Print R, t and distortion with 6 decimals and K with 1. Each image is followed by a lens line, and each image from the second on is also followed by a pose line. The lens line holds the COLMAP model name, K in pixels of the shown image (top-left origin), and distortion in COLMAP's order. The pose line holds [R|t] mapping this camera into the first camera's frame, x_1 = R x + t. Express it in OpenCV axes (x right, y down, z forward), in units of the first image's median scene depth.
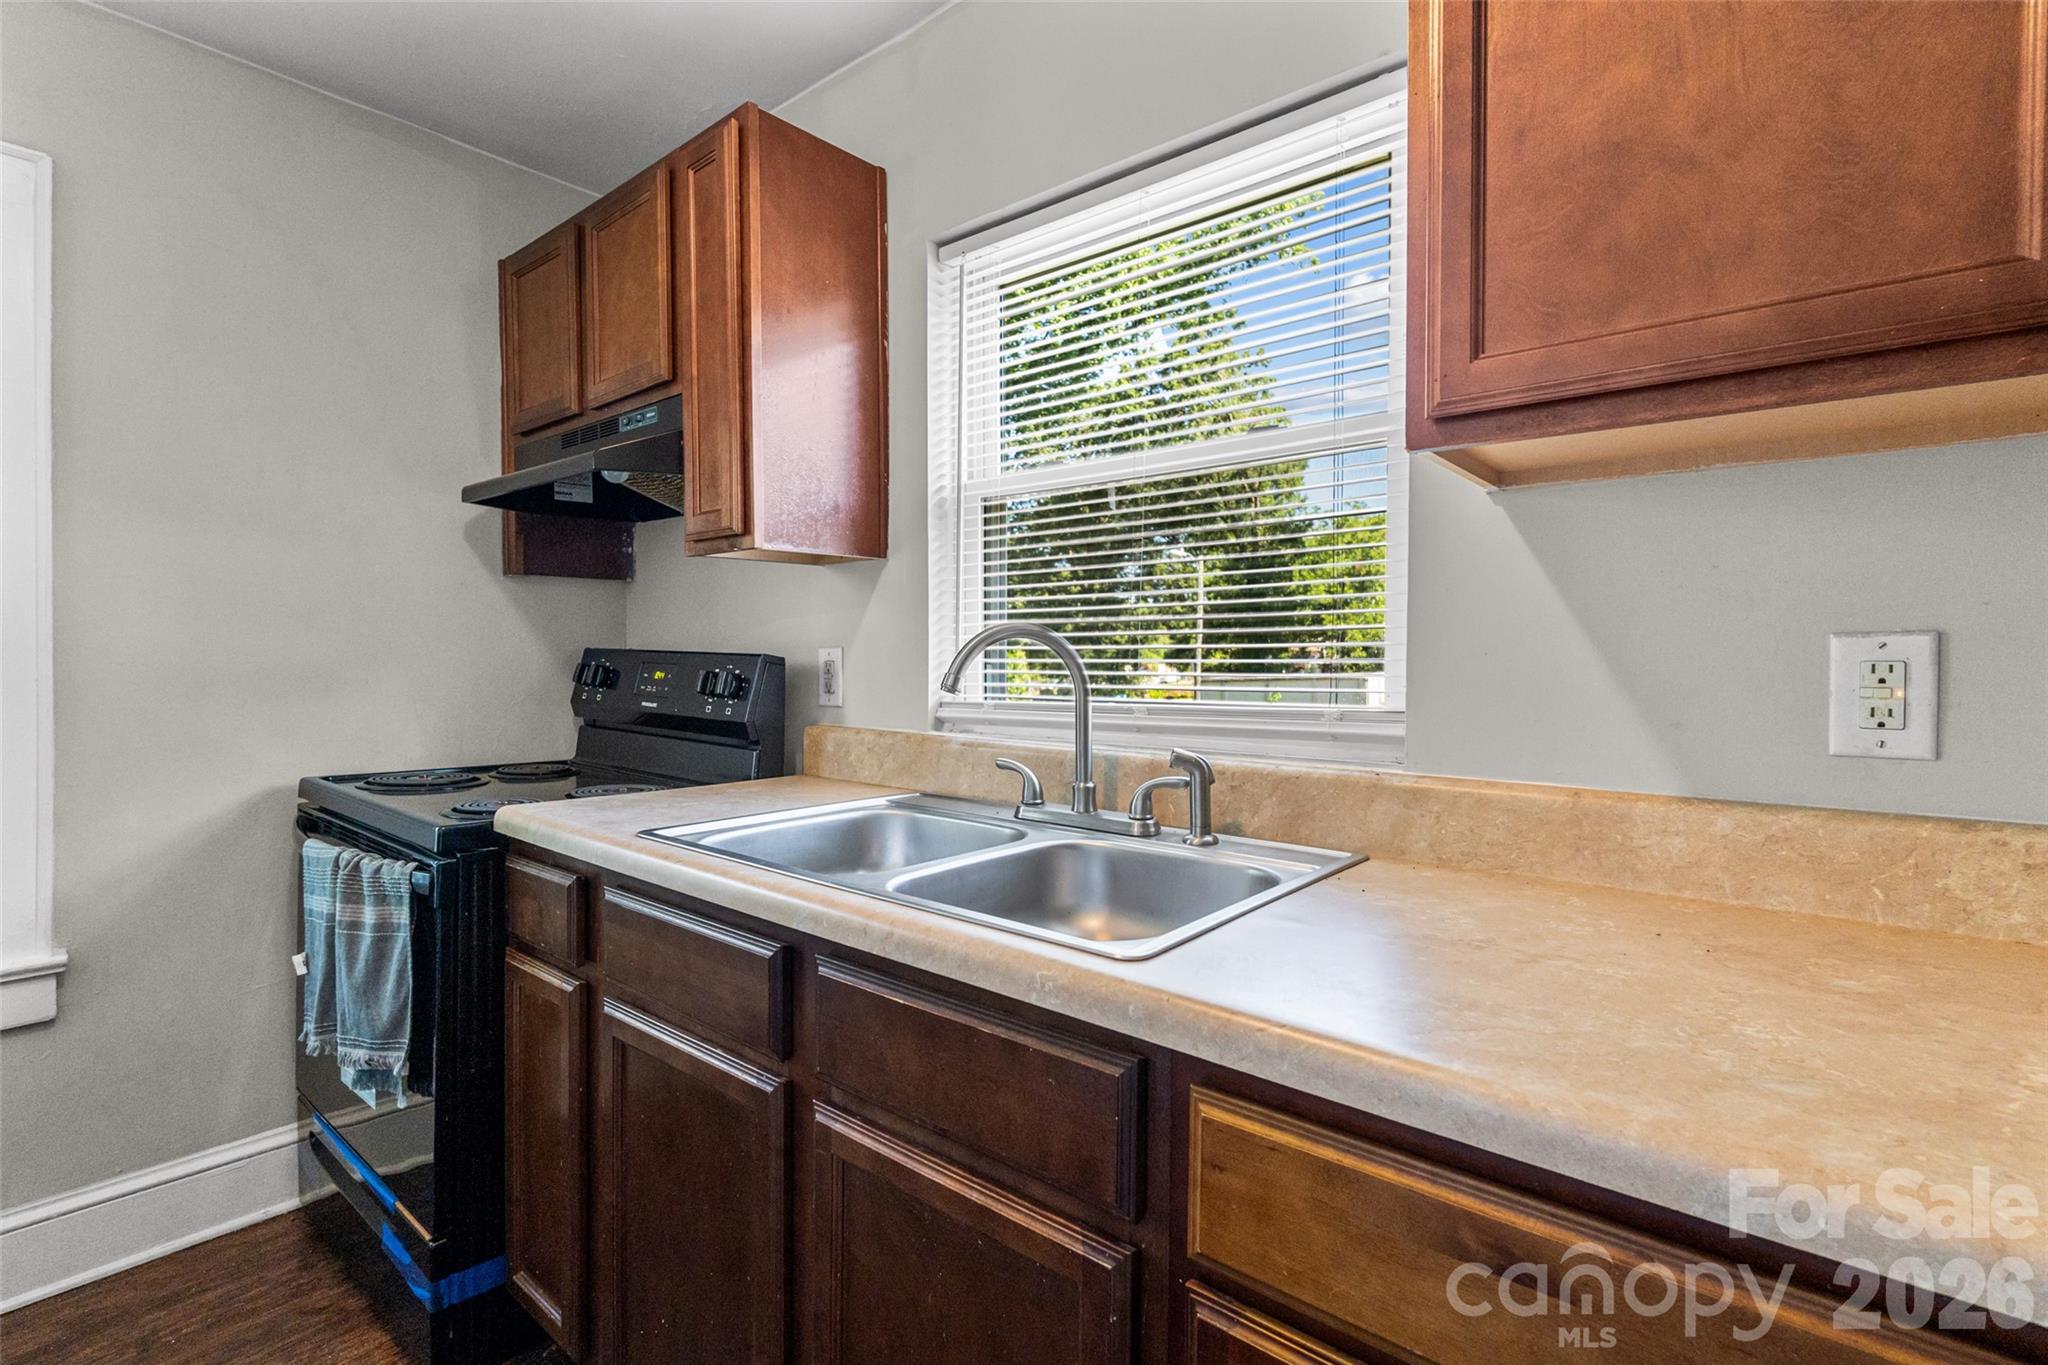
lens RADIAL K [[949.1, 0, 1013.1], [0, 949.1, 667.1], [0, 0, 1]] dist [-0.004292, -0.000520]
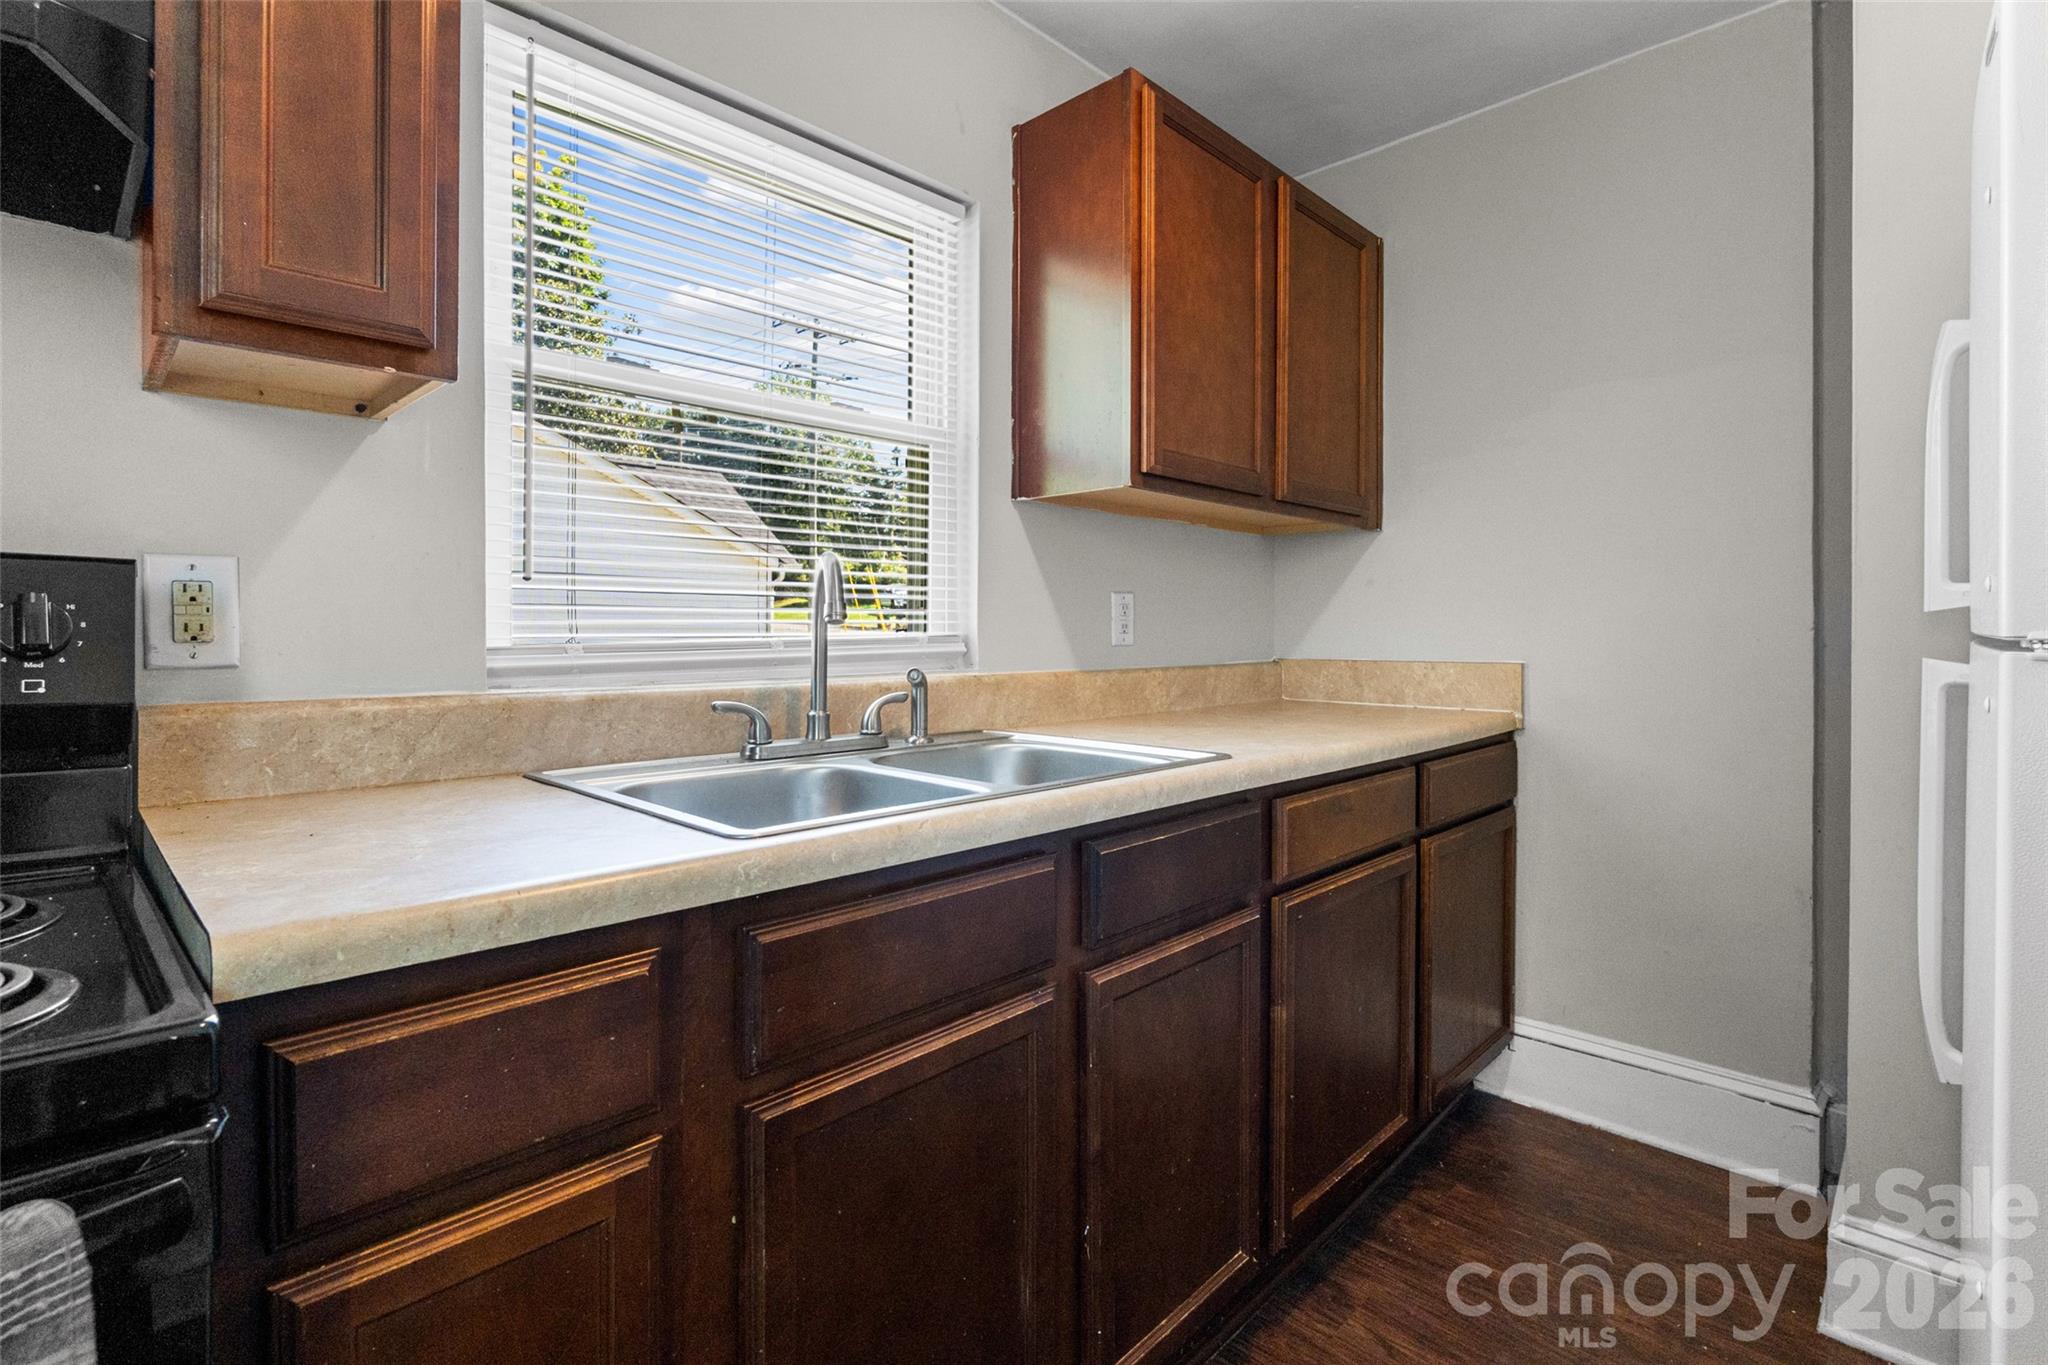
lens RADIAL K [[949.1, 0, 1029.2], [0, 949.1, 631.0], [0, 0, 1]] dist [-0.004292, -0.000520]
pose [[0.064095, -0.001739, 0.997942, -0.902125], [0.011170, 0.999937, 0.001025, 0.034273], [-0.997881, 0.011082, 0.064110, 0.672120]]
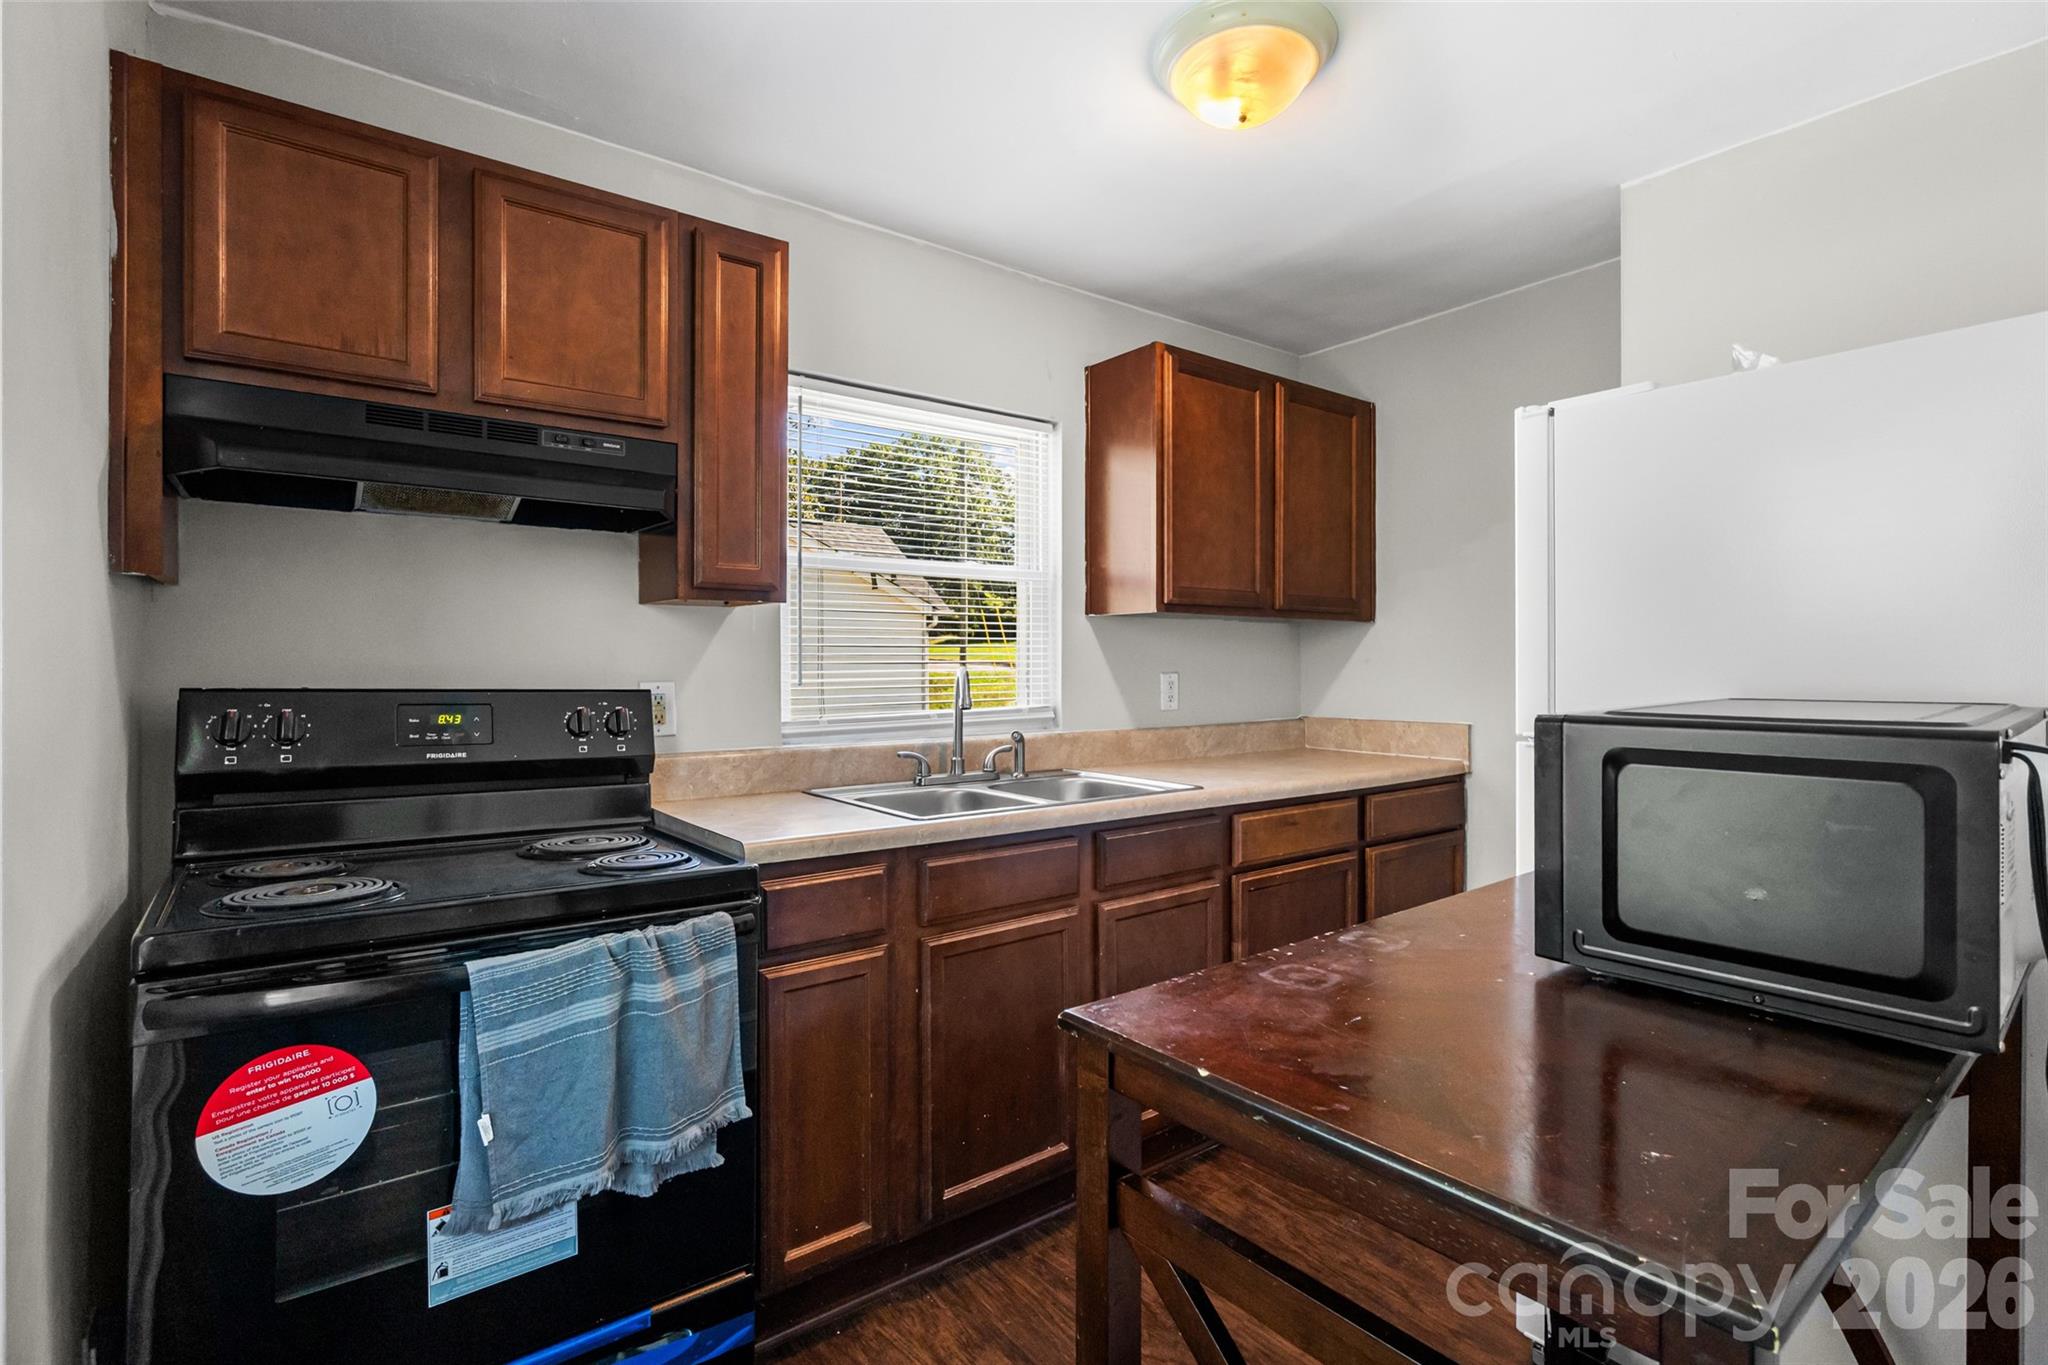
lens RADIAL K [[949.1, 0, 1043.2], [0, 949.1, 672.0], [0, 0, 1]] dist [-0.004292, -0.000520]
pose [[0.204174, -0.011150, 0.978871, -1.525890], [0.013693, 0.999870, 0.008533, -0.045242], [-0.978839, 0.011662, 0.204300, 0.467486]]
